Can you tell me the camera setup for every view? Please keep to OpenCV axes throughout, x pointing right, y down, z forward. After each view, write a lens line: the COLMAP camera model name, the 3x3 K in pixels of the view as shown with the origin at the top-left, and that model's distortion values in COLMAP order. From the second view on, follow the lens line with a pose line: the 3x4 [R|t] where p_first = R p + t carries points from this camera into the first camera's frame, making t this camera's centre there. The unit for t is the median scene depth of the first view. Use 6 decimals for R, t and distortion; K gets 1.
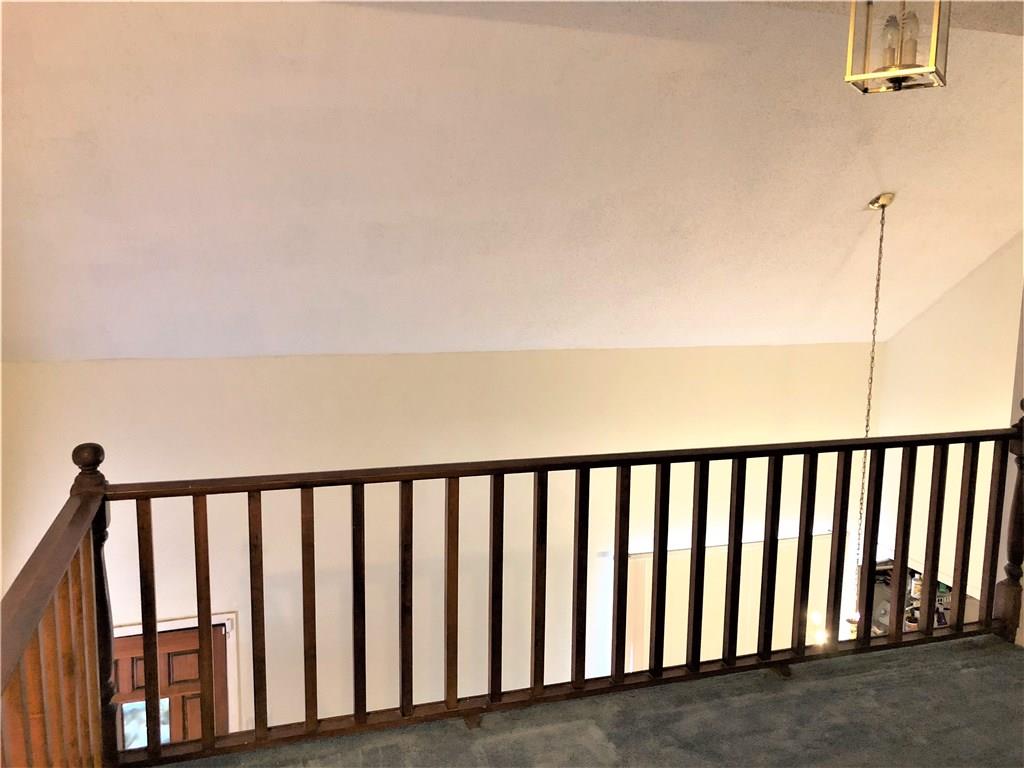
lens RADIAL K [[835.7, 0, 505.7], [0, 835.7, 378.7], [0, 0, 1]] dist [0.019480, -0.008459]
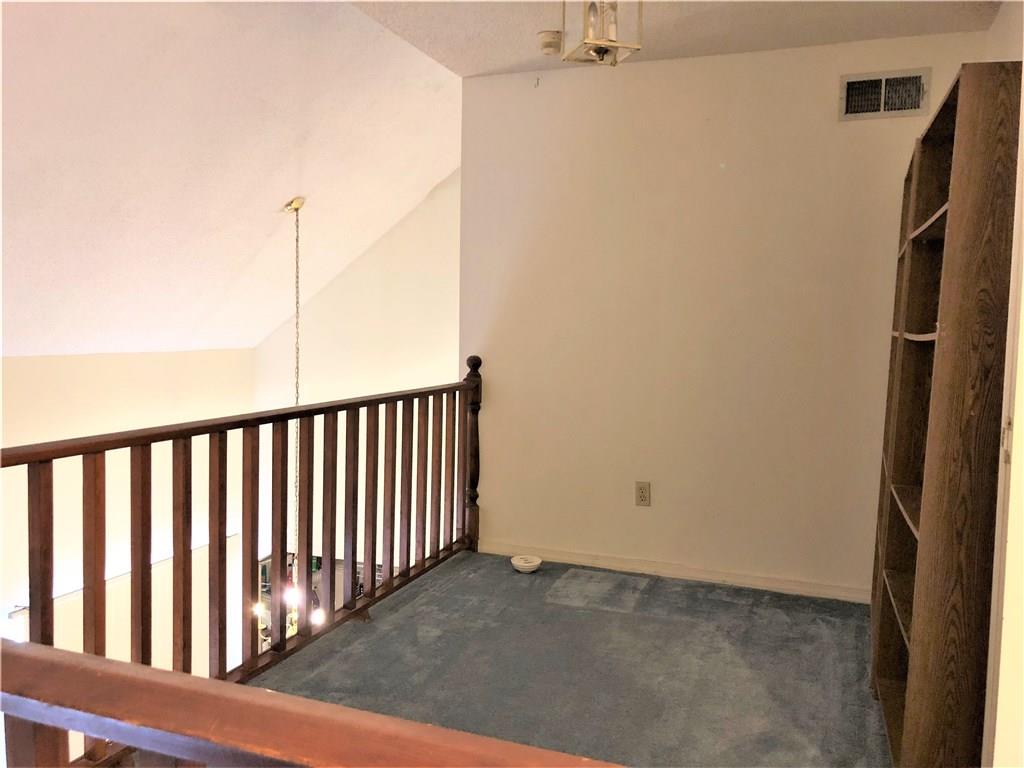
lens RADIAL K [[835.7, 0, 504.6], [0, 835.7, 385.1], [0, 0, 1]] dist [0.019480, -0.008459]
pose [[0.632166, -0.065103, 0.772093, -0.240569], [0.103530, 0.994626, -0.000900, 0.052611], [-0.767885, 0.080504, 0.635509, 0.114040]]
